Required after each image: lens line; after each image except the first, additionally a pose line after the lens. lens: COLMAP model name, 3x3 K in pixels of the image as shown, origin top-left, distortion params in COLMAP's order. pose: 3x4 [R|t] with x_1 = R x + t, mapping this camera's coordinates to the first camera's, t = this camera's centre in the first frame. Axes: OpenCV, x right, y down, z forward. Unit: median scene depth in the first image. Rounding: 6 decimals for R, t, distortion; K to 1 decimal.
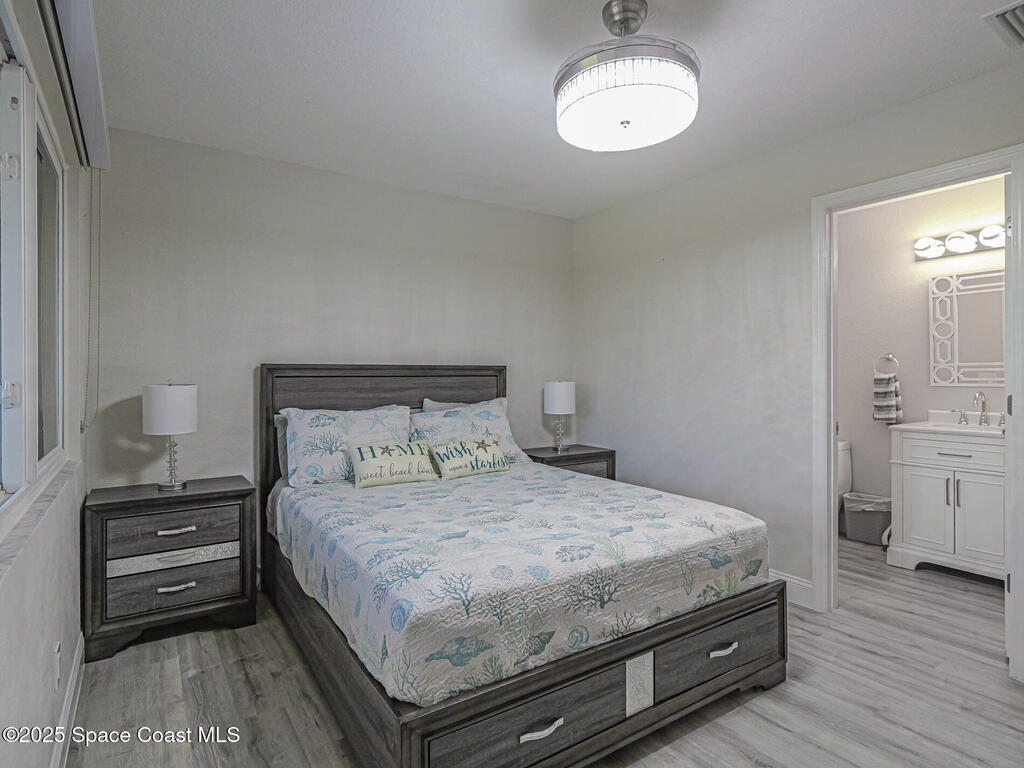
lens RADIAL K [[539.8, 0, 458.8], [0, 539.8, 375.0], [0, 0, 1]] dist [-0.002180, -0.004091]
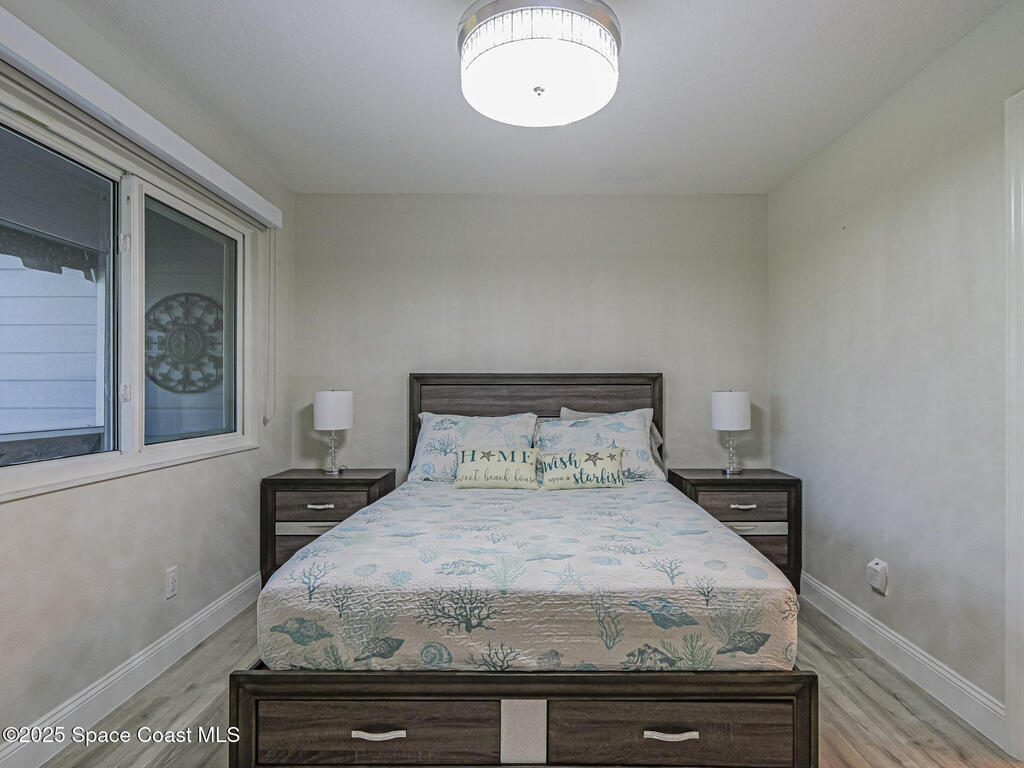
lens RADIAL K [[539.8, 0, 515.0], [0, 539.8, 388.1], [0, 0, 1]] dist [-0.002180, -0.004091]
pose [[0.849613, 0.002354, -0.527401, 0.685213], [-0.002050, 0.999997, 0.001160, 0.013864], [0.527402, 0.000096, 0.849616, 0.219628]]
